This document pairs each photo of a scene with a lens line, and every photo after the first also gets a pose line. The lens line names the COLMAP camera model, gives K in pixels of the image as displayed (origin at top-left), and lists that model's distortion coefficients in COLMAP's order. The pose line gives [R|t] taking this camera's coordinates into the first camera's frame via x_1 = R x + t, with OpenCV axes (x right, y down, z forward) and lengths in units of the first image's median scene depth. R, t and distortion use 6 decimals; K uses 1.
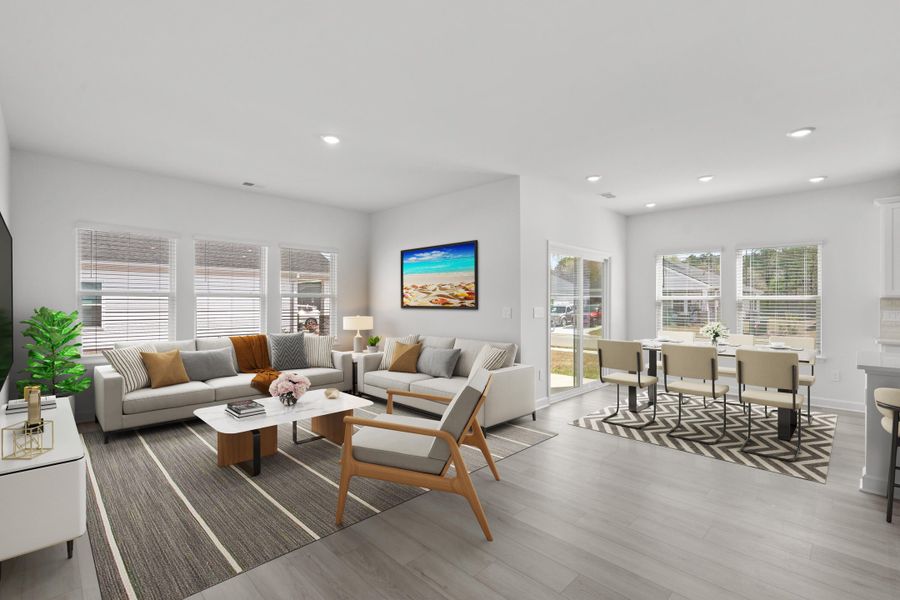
lens RADIAL K [[414.7, 0, 451.8], [0, 414.7, 313.4], [0, 0, 1]] dist [0.026095, 0.000002]
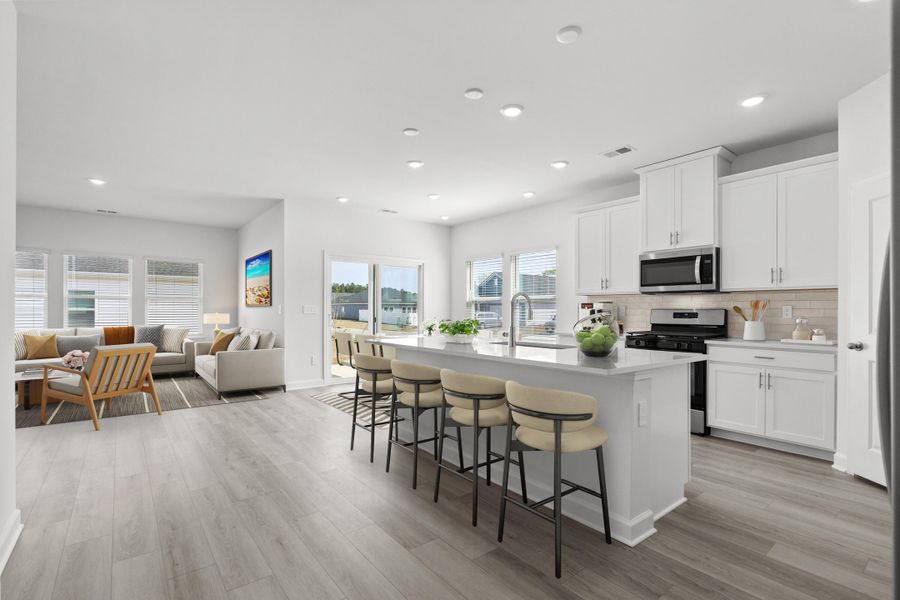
lens RADIAL K [[414.7, 0, 451.8], [0, 414.7, 313.4], [0, 0, 1]] dist [0.026095, 0.000002]
pose [[0.988337, 0.004654, -0.152212, 0.749963], [-0.008809, 0.999606, -0.026635, 0.039553], [0.152028, 0.027666, 0.987989, -0.142572]]
